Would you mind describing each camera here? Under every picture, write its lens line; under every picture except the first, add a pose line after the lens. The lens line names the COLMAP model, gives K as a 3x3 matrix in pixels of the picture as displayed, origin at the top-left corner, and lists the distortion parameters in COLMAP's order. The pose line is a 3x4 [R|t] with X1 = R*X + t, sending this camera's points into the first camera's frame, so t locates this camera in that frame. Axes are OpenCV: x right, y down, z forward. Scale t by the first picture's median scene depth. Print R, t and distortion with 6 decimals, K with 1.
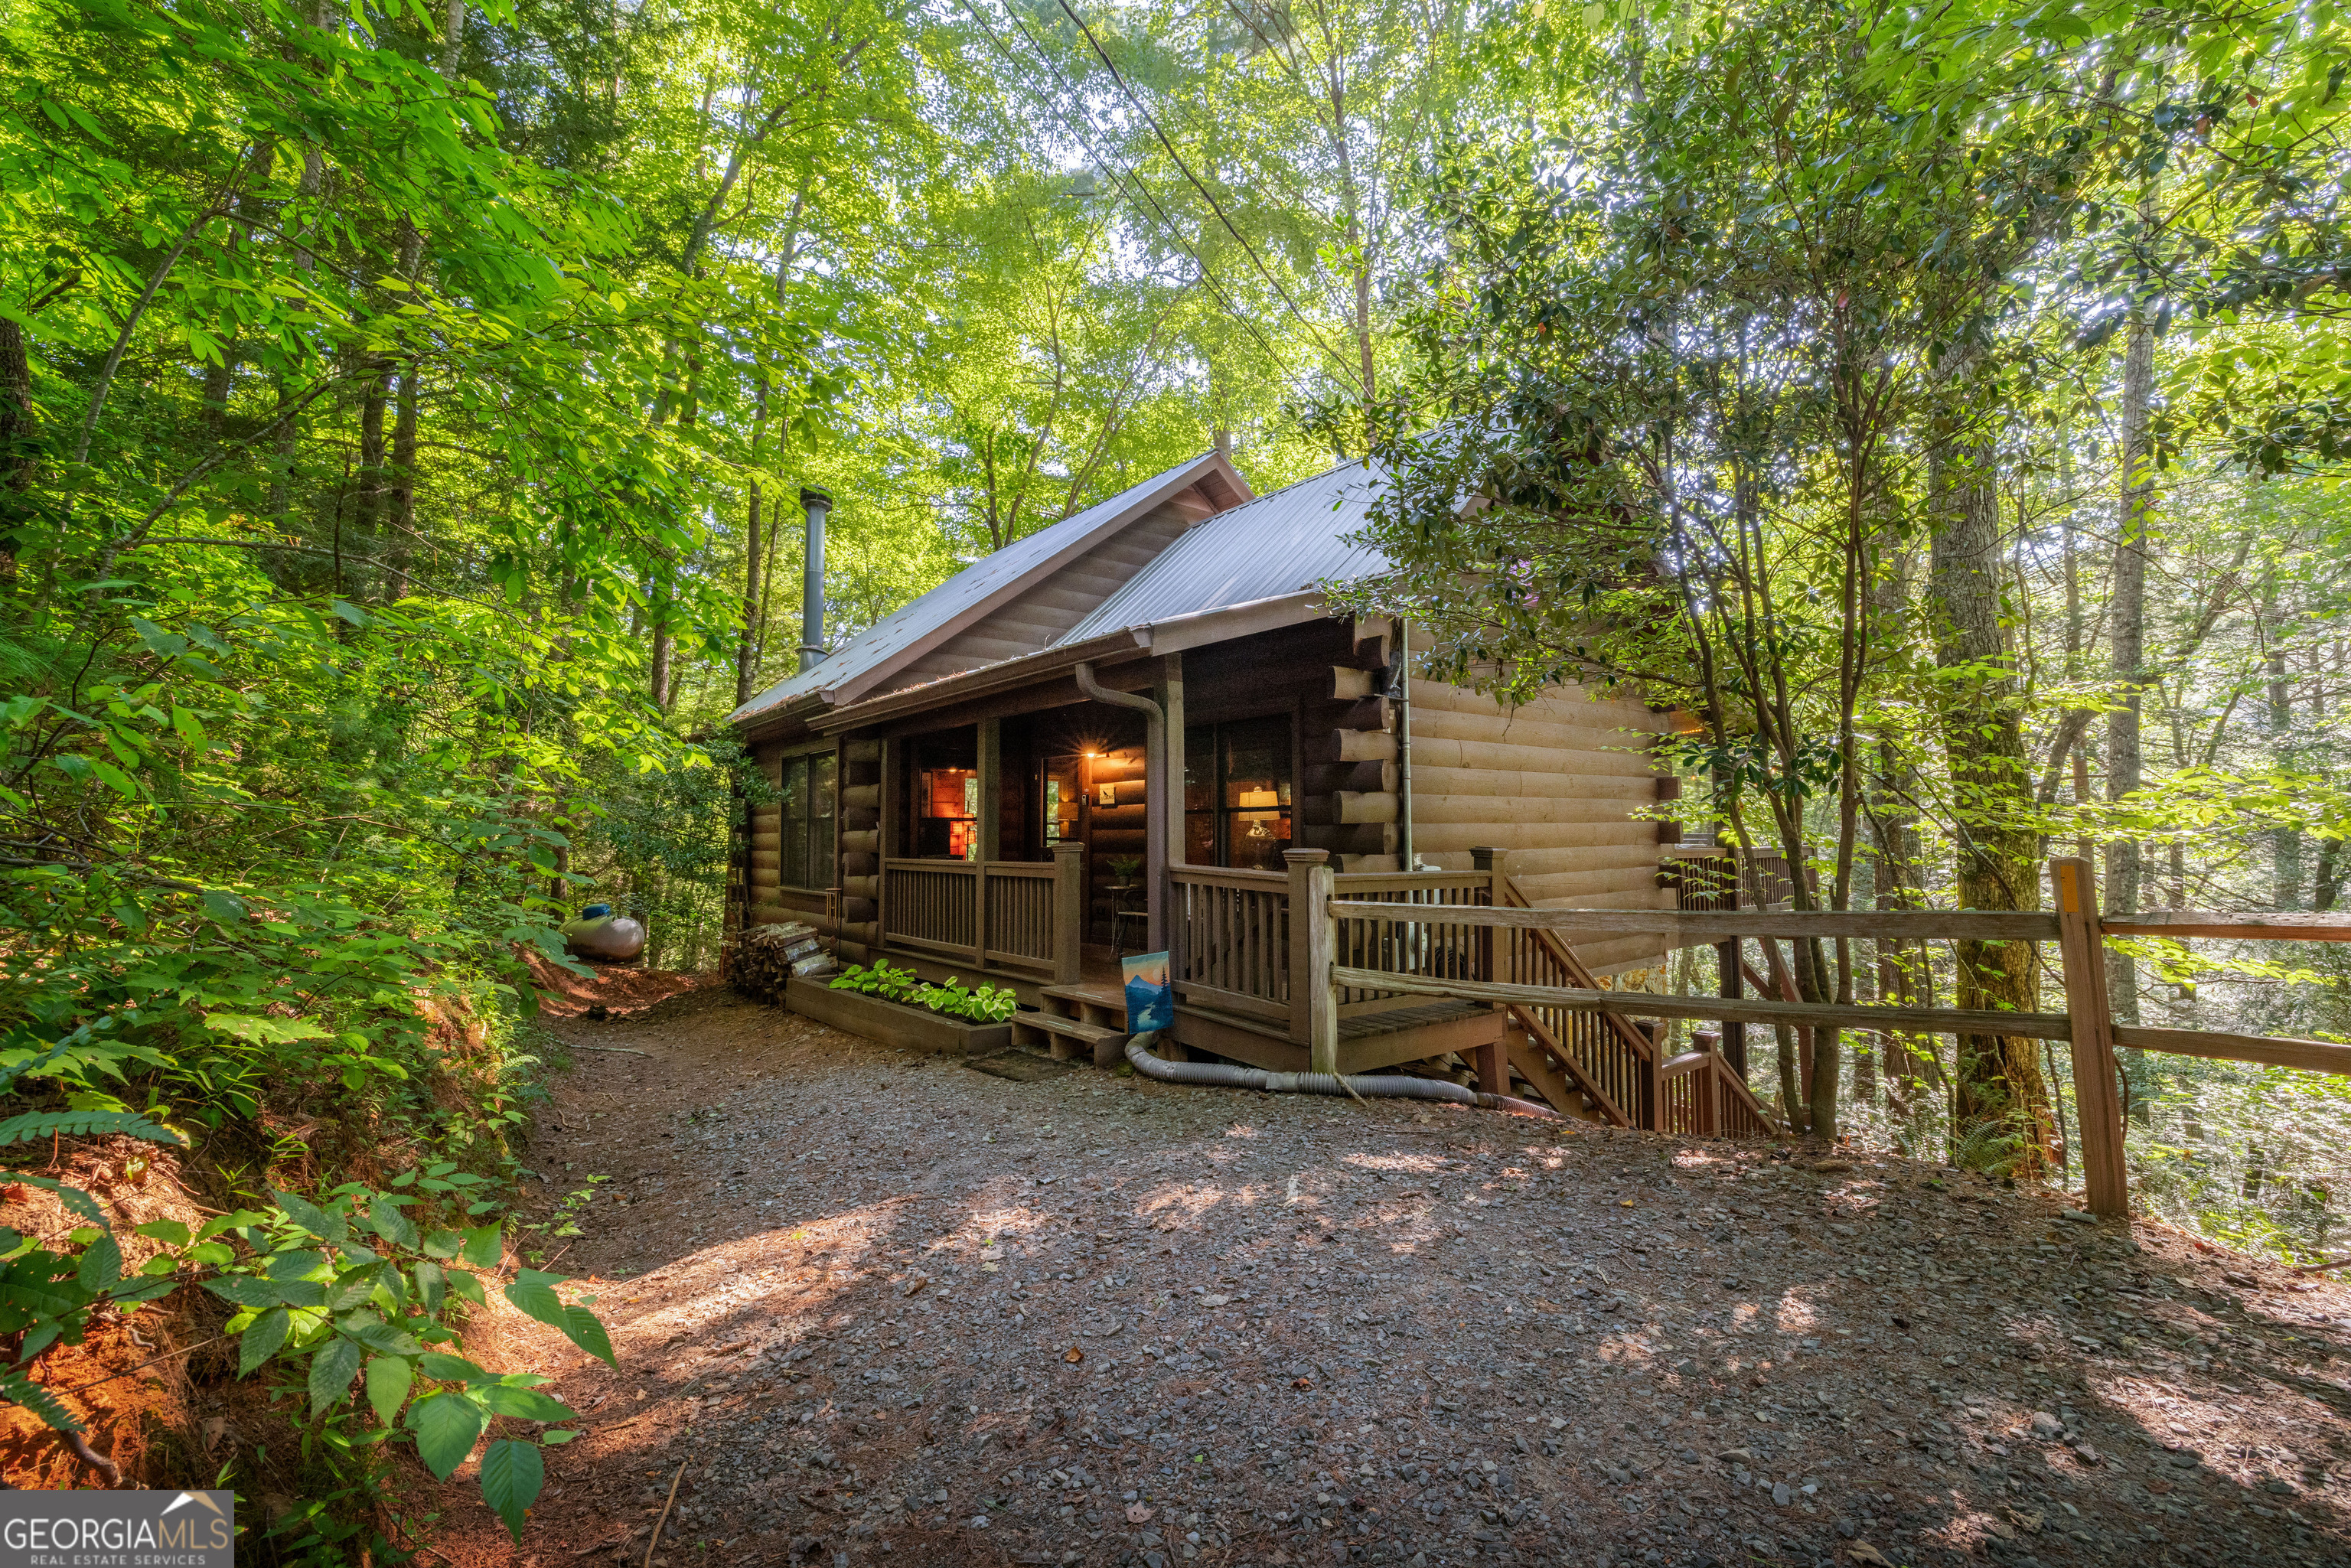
lens RADIAL K [[997.6, 0, 1177.2], [0, 997.6, 785.2], [0, 0, 1]] dist [-0.000034, 0.000006]
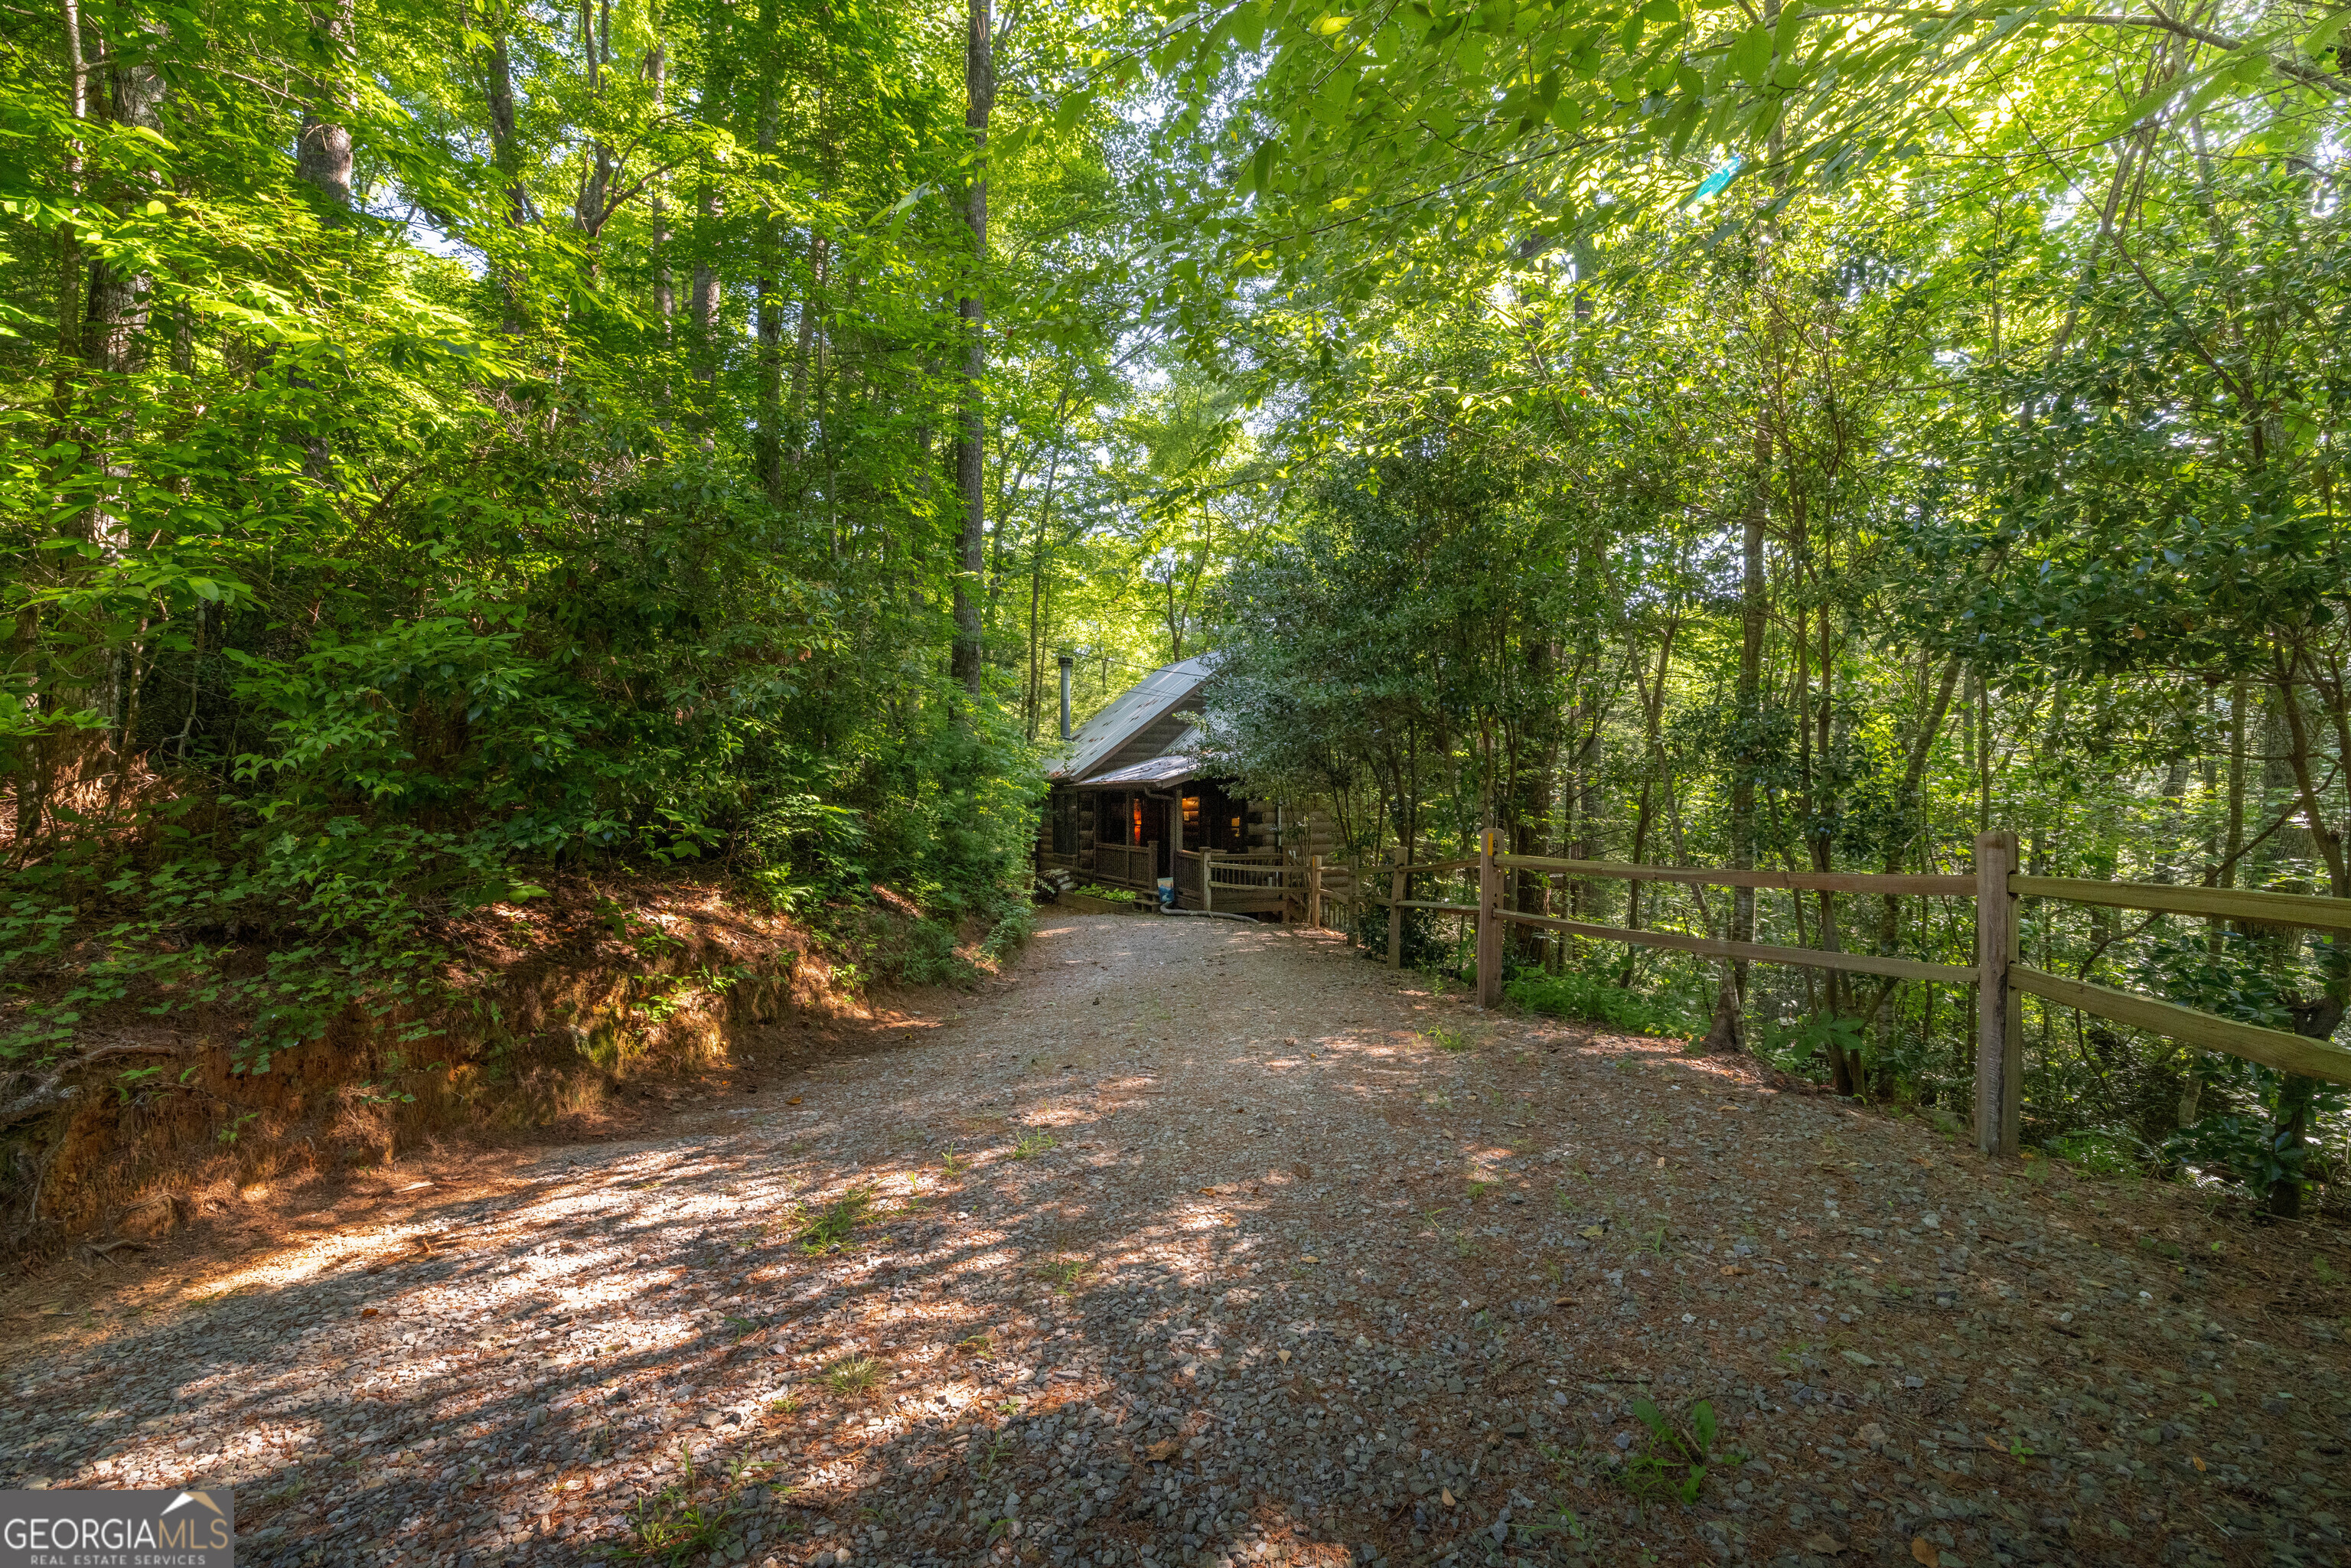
lens RADIAL K [[997.6, 0, 1174.4], [0, 997.6, 791.2], [0, 0, 1]] dist [-0.000034, 0.000006]
pose [[0.970979, 0.010356, -0.238939, 0.693409], [-0.001775, 0.999347, 0.036103, -0.206255], [0.239157, -0.034631, 0.970363, -1.924915]]
